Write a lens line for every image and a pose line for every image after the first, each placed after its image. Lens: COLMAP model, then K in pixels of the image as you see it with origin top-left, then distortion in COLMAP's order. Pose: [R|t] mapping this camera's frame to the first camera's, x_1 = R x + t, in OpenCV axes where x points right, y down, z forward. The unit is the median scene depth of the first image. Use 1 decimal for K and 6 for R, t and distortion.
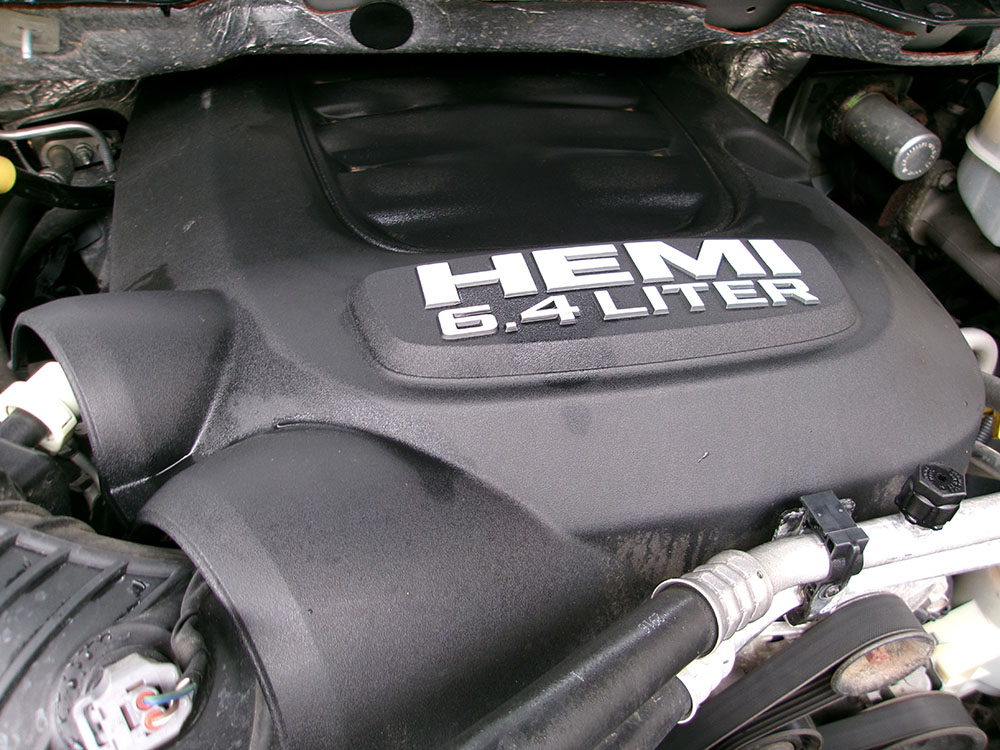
lens RADIAL K [[777.6, 0, 509.6], [0, 777.6, 373.2], [0, 0, 1]] dist [-0.023271, 0.049438]
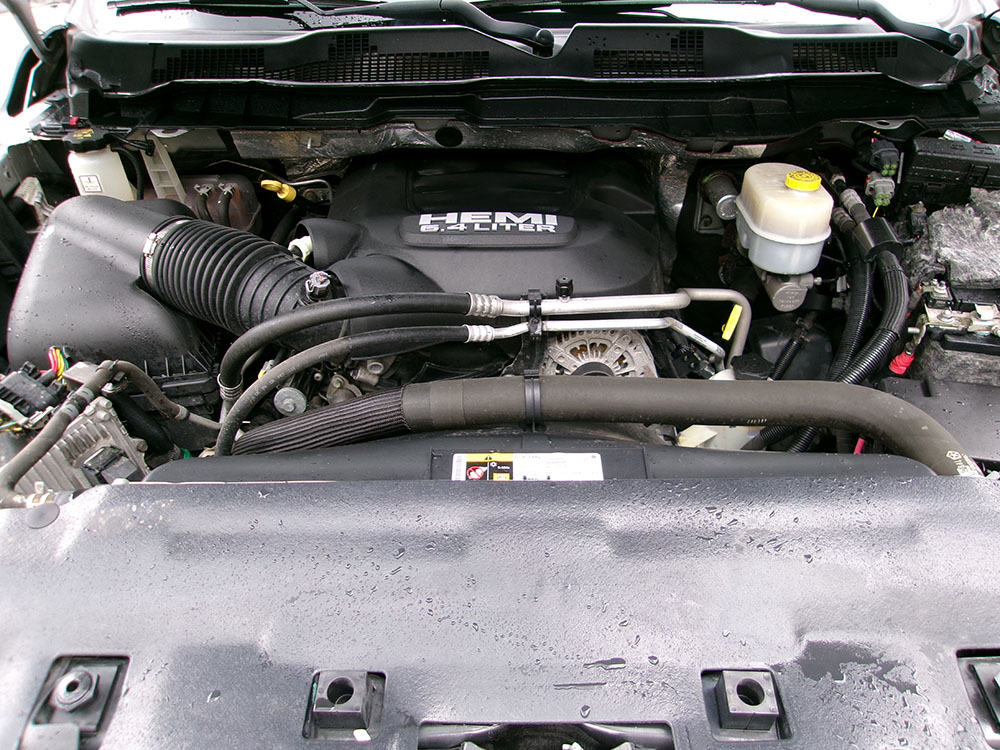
lens RADIAL K [[777.6, 0, 495.1], [0, 777.6, 377.3], [0, 0, 1]] dist [-0.023271, 0.049438]
pose [[0.965179, 0.085435, -0.247244, 0.891394], [-0.114507, 0.987785, -0.105679, 0.717762], [0.235196, 0.130311, 0.963173, -1.621695]]
